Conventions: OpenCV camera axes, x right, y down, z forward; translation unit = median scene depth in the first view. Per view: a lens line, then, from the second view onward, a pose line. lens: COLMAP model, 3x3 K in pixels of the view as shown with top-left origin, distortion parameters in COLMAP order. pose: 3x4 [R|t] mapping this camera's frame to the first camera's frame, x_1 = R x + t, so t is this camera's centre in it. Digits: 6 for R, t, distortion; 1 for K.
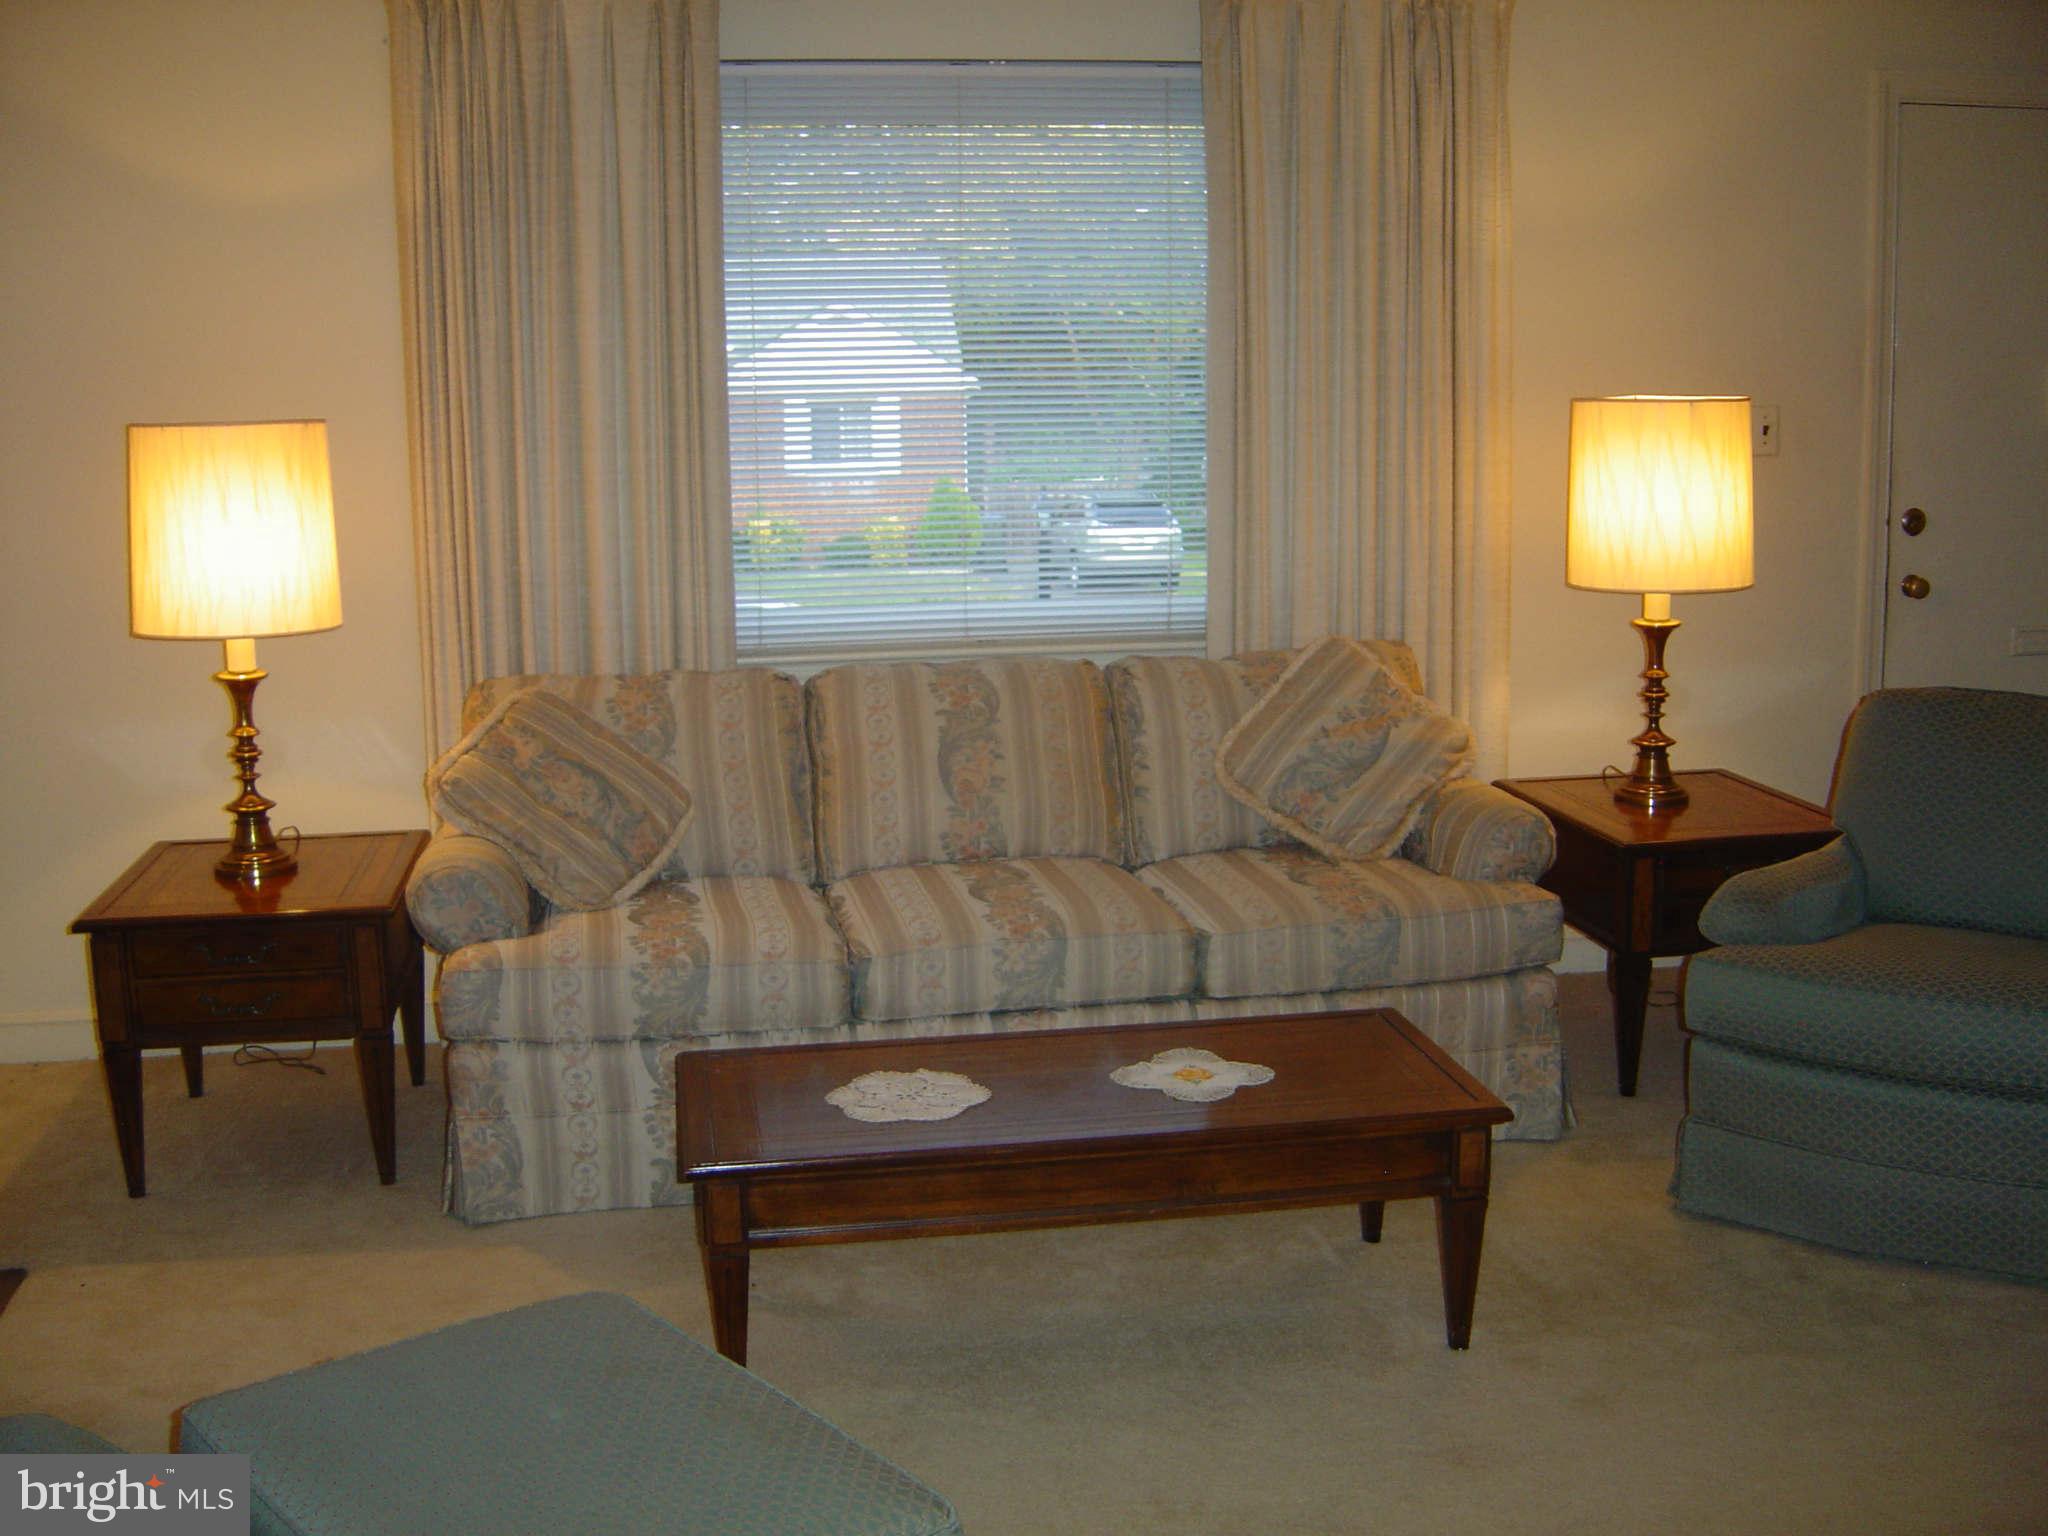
lens RADIAL K [[2307.3, 0, 1024.0], [0, 2307.3, 768.0], [0, 0, 1]] dist [-0.177091, 0.059715]
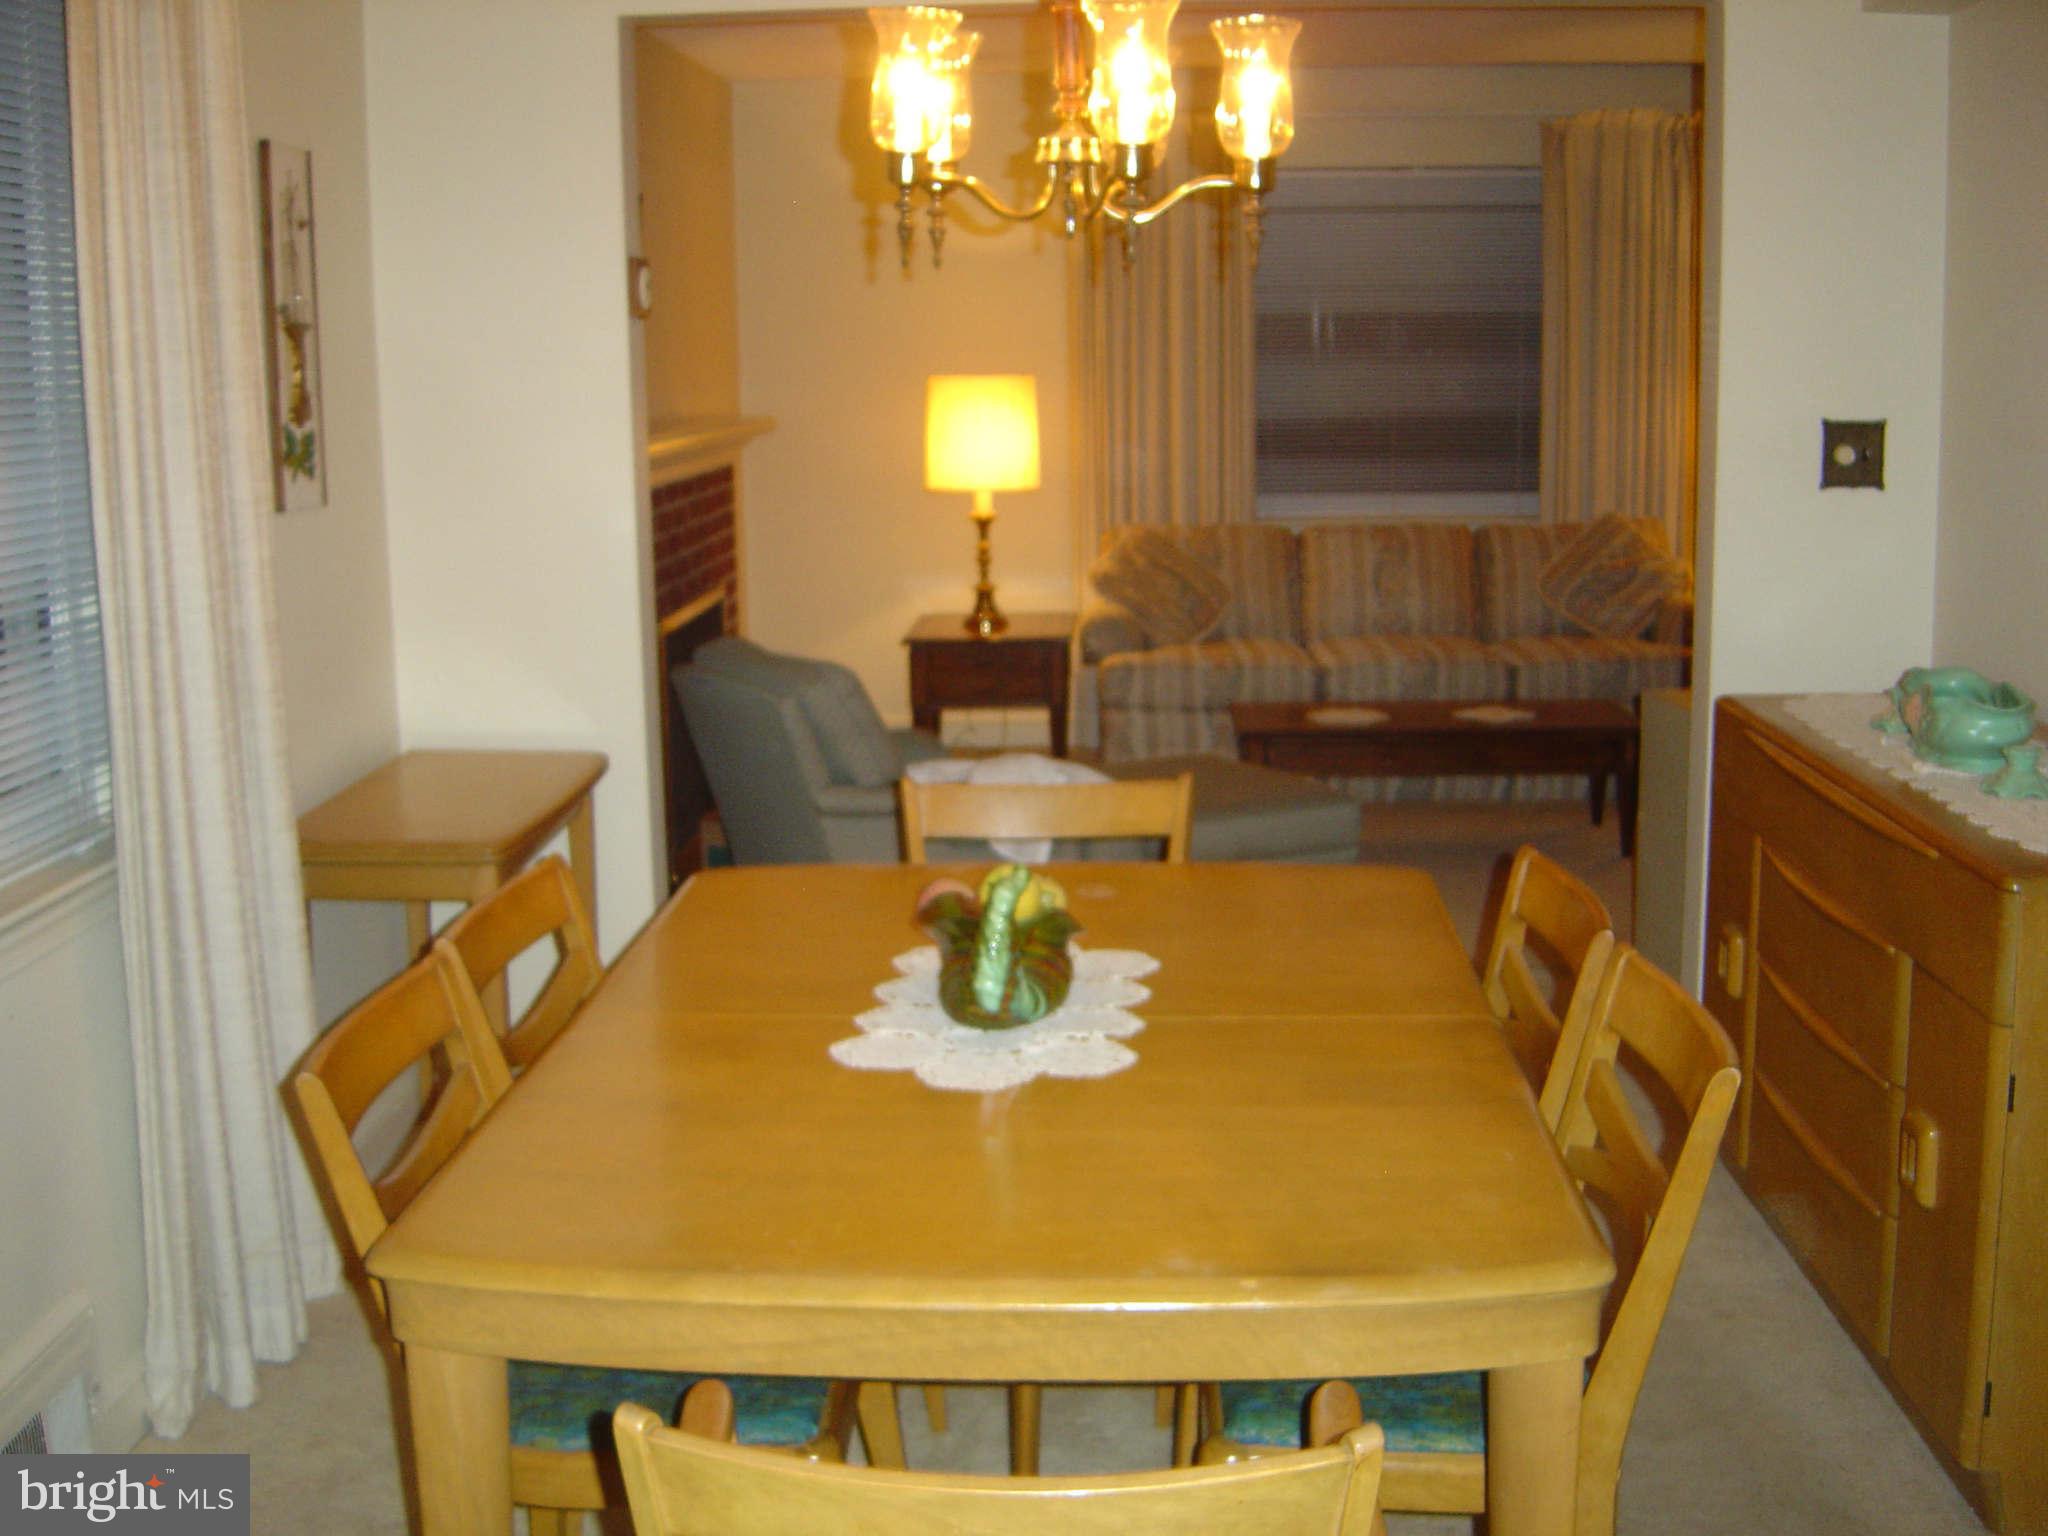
lens RADIAL K [[2307.3, 0, 1024.0], [0, 2307.3, 768.0], [0, 0, 1]] dist [-0.177091, 0.059715]
pose [[0.979835, 0.034671, -0.196779, 0.052821], [-0.031721, 0.999332, 0.018123, 0.123084], [0.197276, -0.011516, 0.980280, -0.779713]]
